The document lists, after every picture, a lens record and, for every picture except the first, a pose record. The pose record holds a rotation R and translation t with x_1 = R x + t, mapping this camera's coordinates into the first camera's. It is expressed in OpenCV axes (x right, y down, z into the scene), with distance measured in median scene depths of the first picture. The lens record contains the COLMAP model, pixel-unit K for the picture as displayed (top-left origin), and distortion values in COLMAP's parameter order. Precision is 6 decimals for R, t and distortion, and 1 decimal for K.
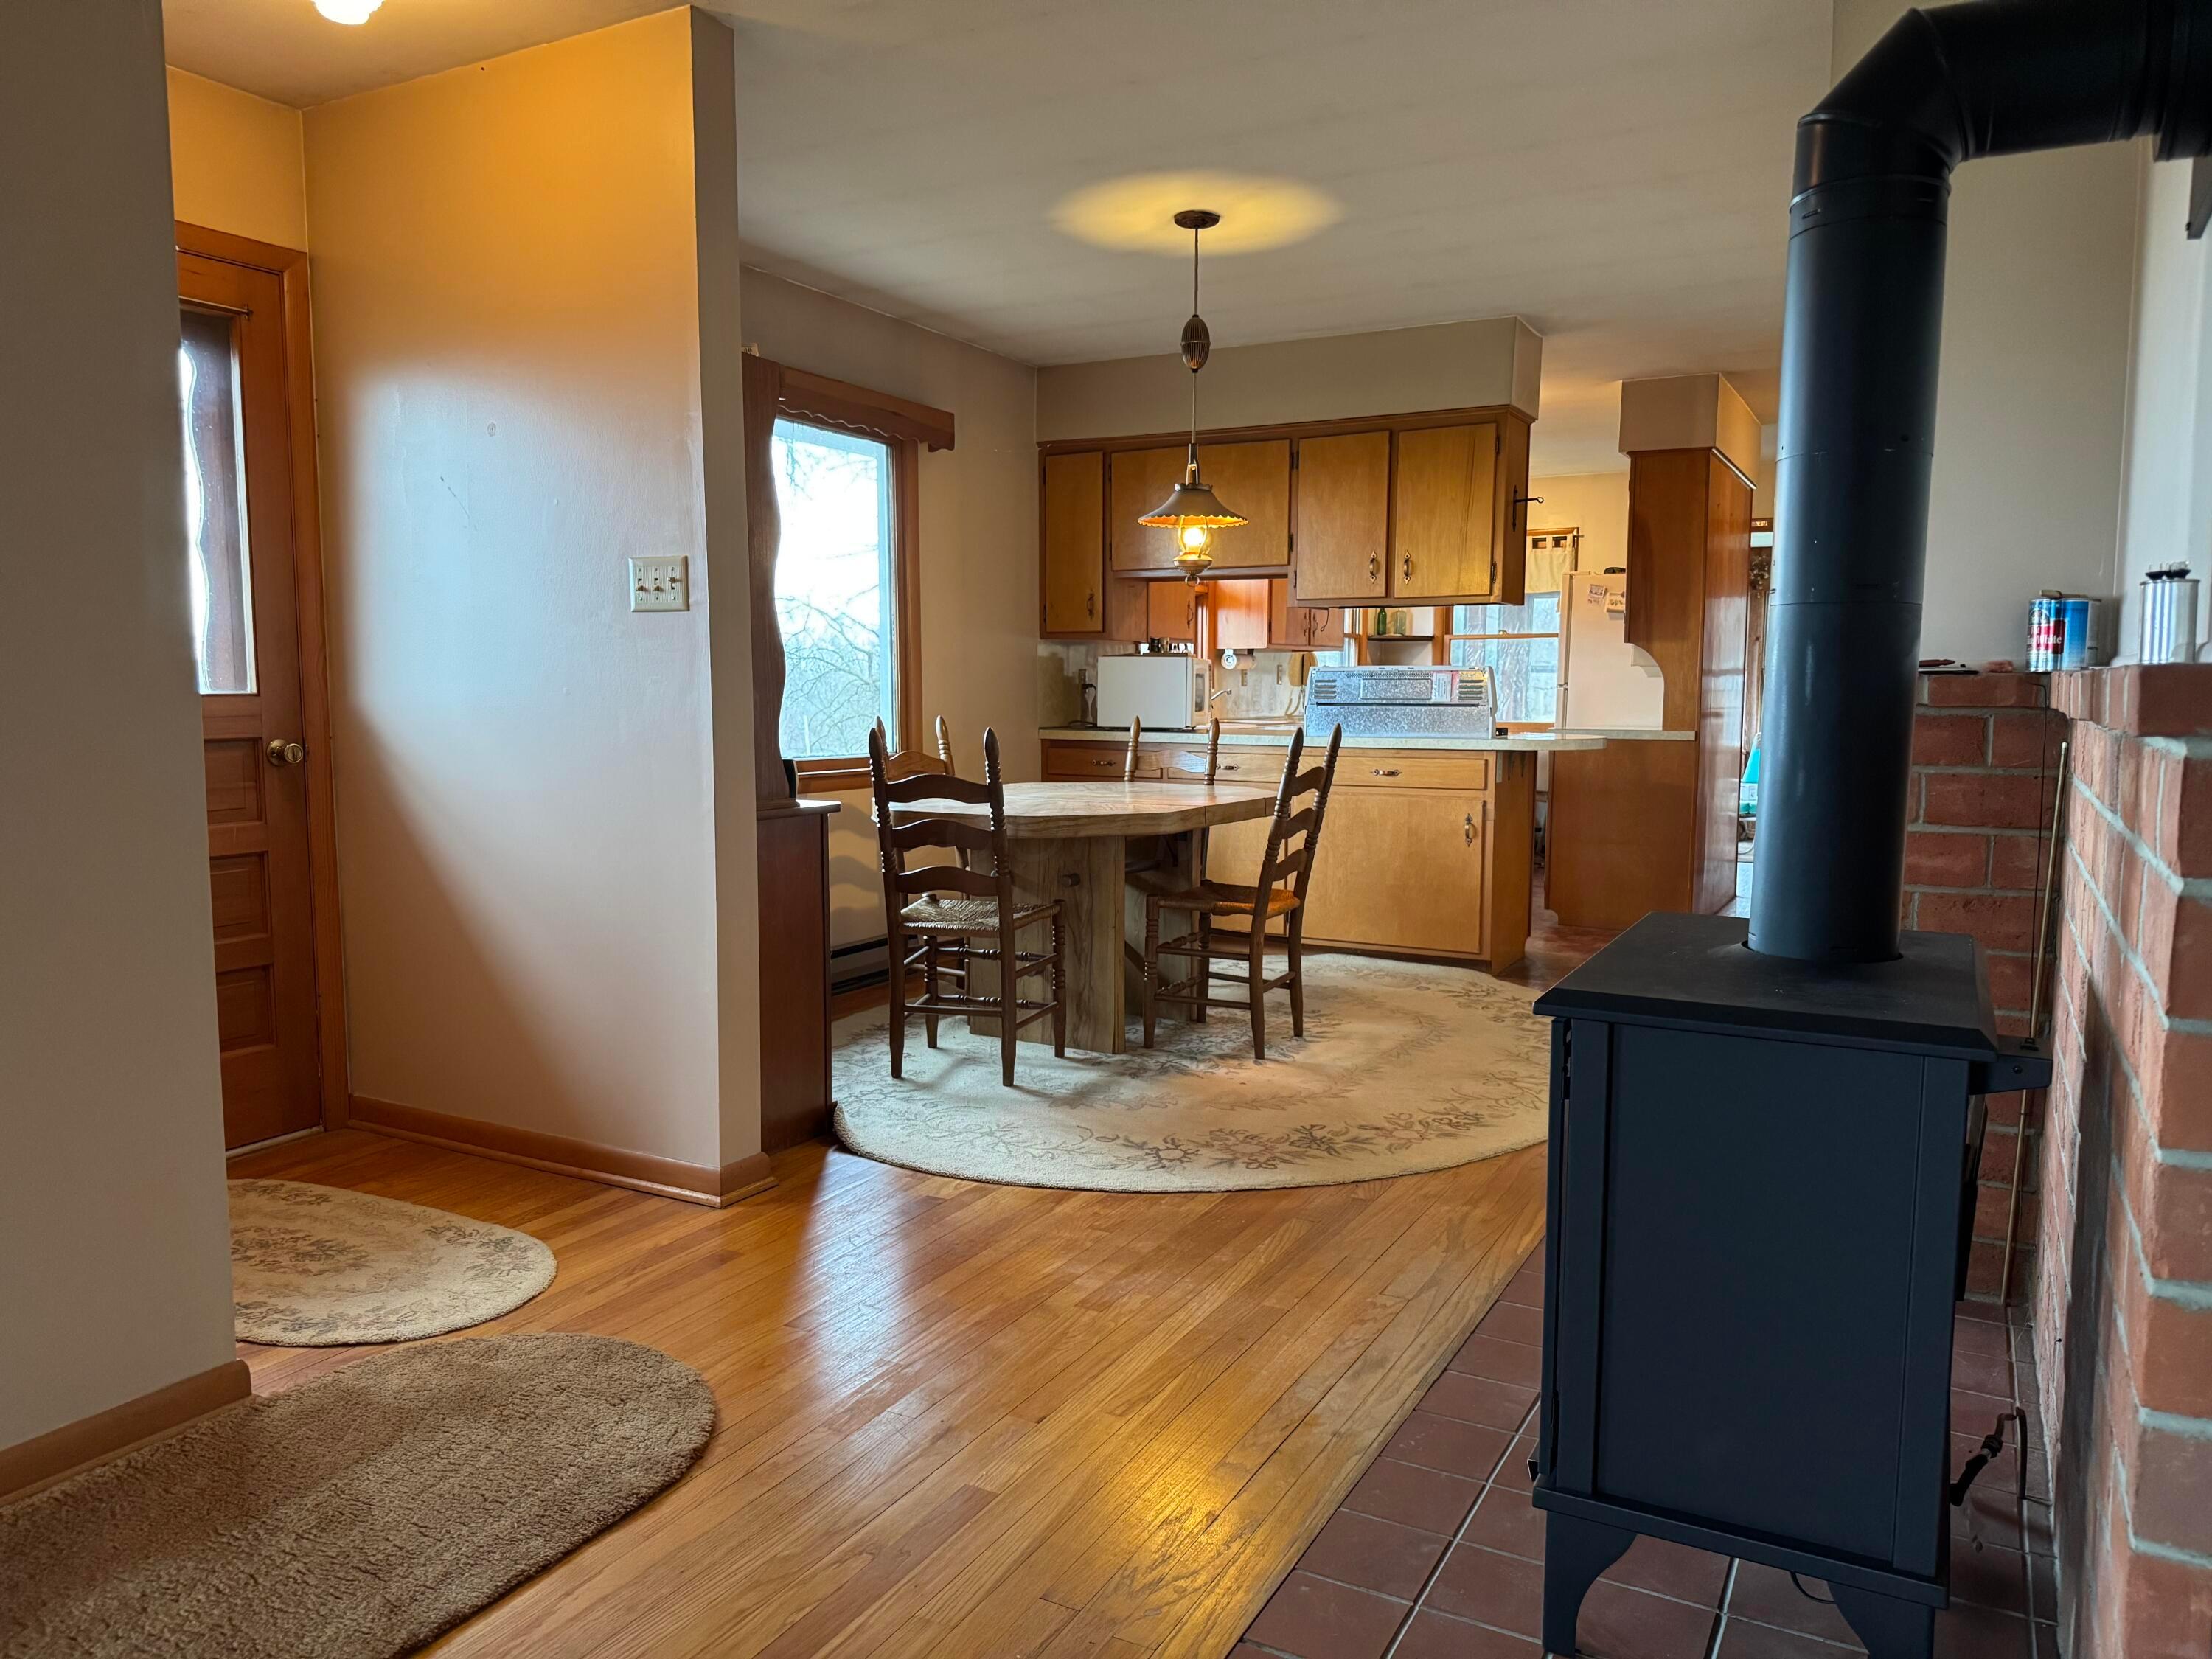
lens RADIAL K [[1516.2, 0, 1106.0], [0, 1516.2, 829.5], [0, 0, 1]] dist [0.103961, -0.000050]
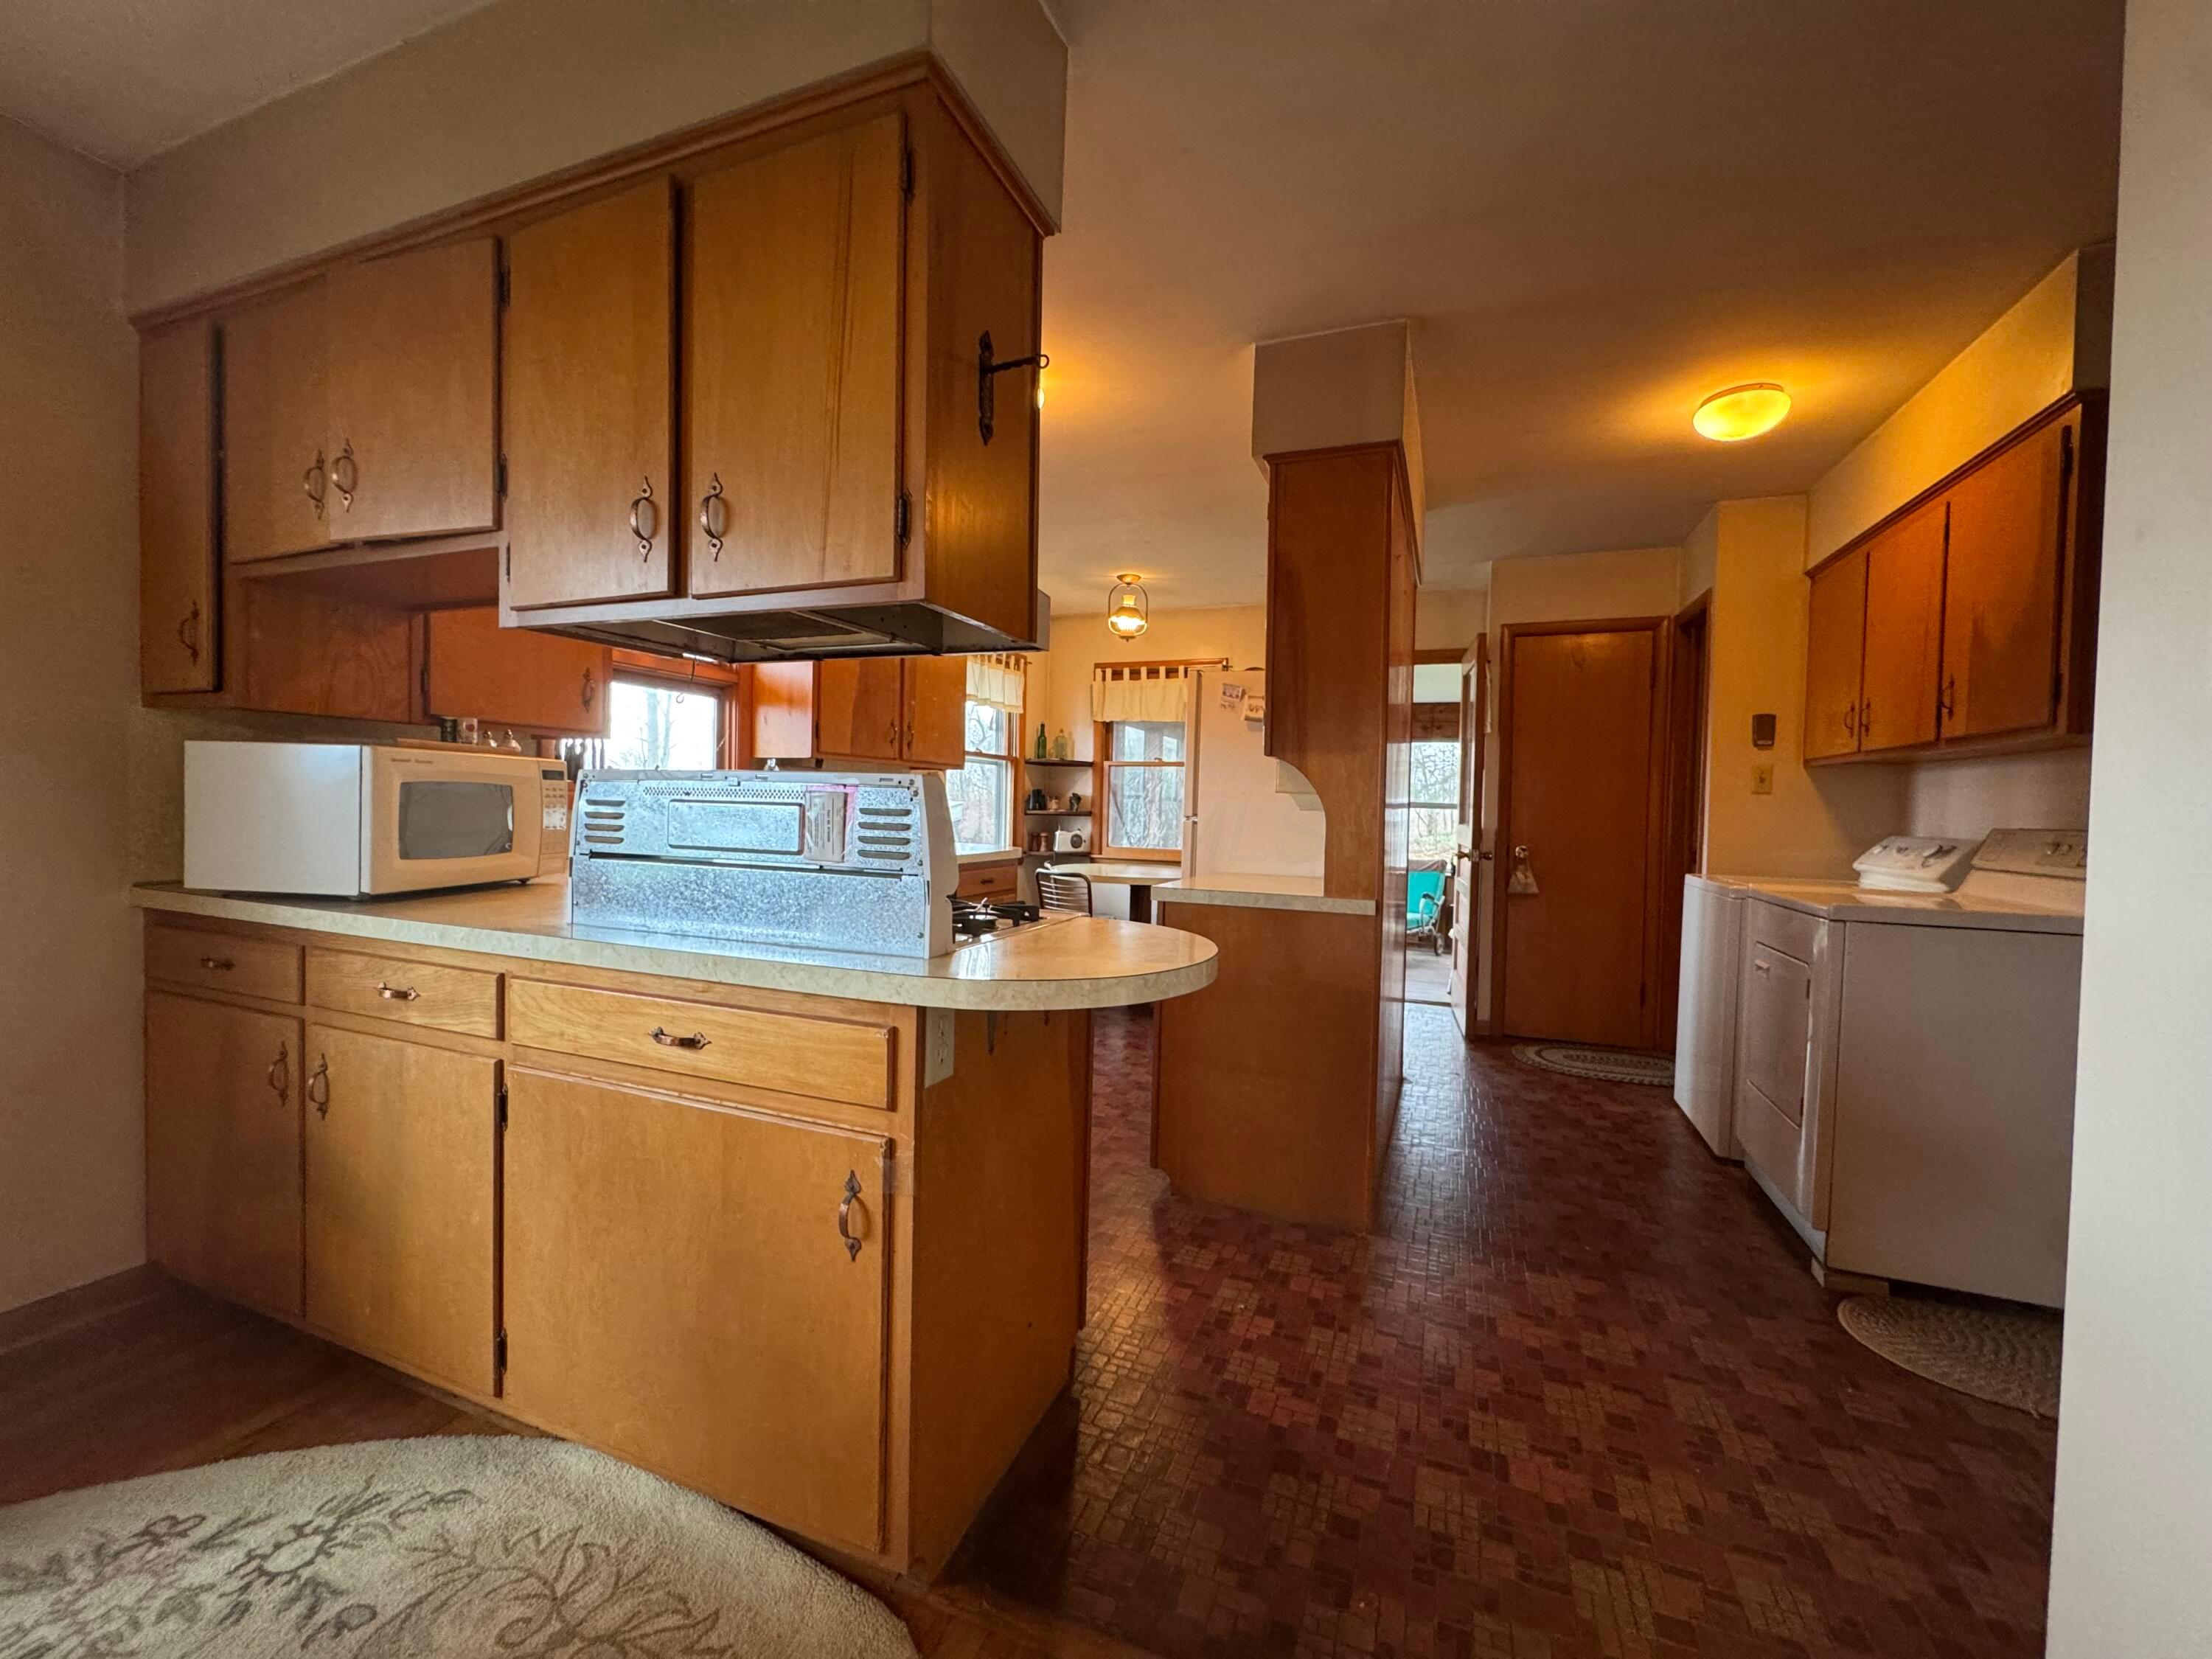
lens RADIAL K [[881.4, 0, 1106.0], [0, 881.4, 829.5], [0, 0, 1]] dist [-0.000096, -0.000020]
pose [[0.991420, 0.017519, 0.129532, 0.232880], [-0.008828, 0.997689, -0.067368, -0.068123], [-0.130413, 0.065646, 0.989284, 0.670675]]
